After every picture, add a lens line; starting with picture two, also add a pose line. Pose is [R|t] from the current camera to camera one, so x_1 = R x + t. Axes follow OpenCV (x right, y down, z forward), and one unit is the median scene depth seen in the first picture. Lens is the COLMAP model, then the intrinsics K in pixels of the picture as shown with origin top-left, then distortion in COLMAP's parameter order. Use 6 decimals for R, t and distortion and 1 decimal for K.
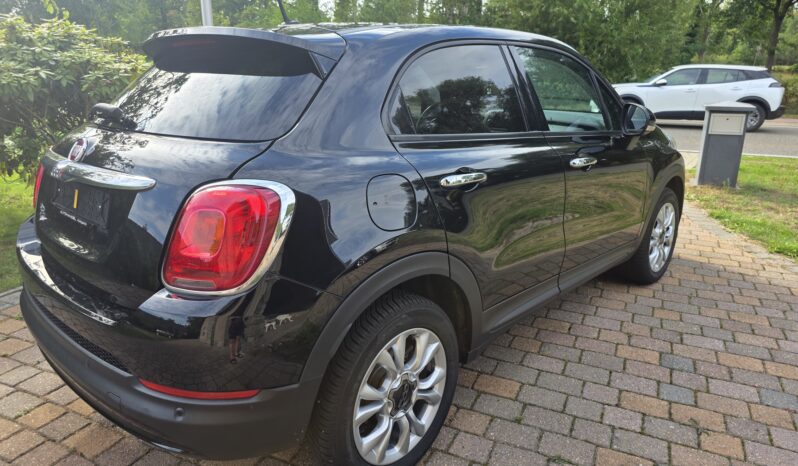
lens RADIAL K [[542.2, 0, 393.1], [0, 542.2, 233.0], [0, 0, 1]] dist [0.050608, -0.045976]
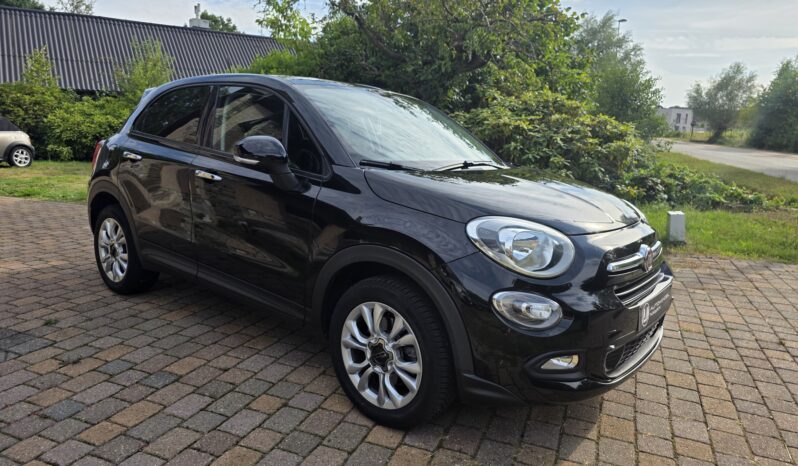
lens RADIAL K [[542.2, 0, 393.5], [0, 542.2, 229.2], [0, 0, 1]] dist [0.050608, -0.045976]
pose [[0.059805, 0.186261, -0.980678, 1.596921], [-0.329376, 0.931095, 0.156758, -0.348953], [0.942303, 0.313637, 0.117034, 1.291270]]
